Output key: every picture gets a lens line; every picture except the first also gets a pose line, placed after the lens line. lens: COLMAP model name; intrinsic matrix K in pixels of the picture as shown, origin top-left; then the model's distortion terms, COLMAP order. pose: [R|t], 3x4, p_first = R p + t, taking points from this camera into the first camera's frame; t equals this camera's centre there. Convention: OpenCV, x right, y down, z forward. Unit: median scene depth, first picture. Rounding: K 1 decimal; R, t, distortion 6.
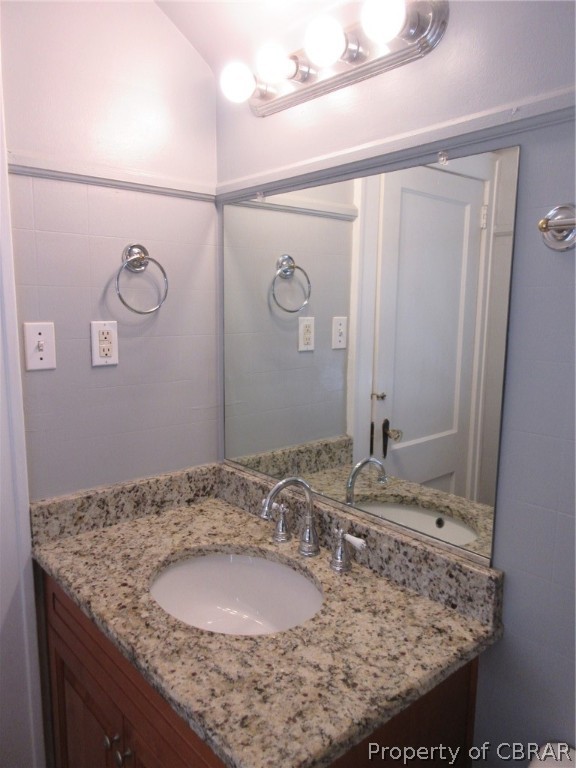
lens RADIAL K [[571.6, 0, 286.4], [0, 571.6, 388.6], [0, 0, 1]] dist [0.000476, 0.009278]
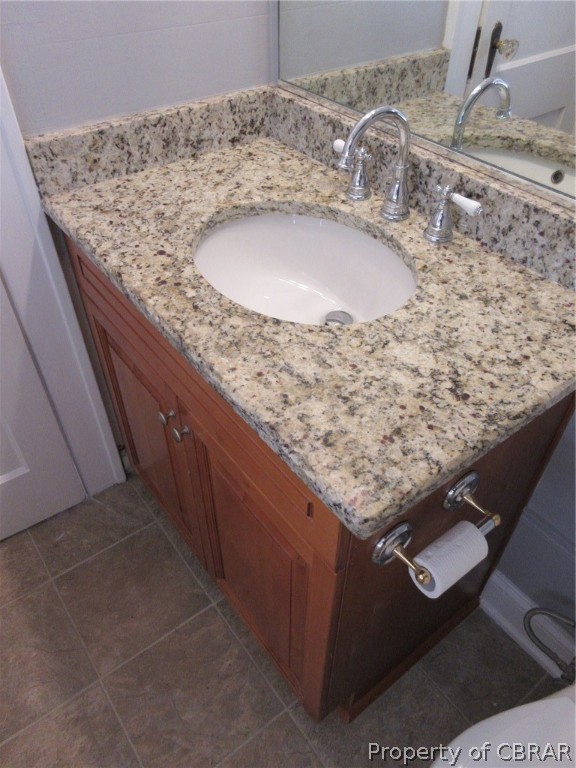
lens RADIAL K [[571.6, 0, 281.2], [0, 571.6, 385.7], [0, 0, 1]] dist [0.000476, 0.009278]
pose [[0.997413, 0.044303, -0.056602, -0.063377], [-0.004797, 0.826742, 0.562560, 0.048920], [0.071718, -0.560834, 0.824816, 0.248917]]
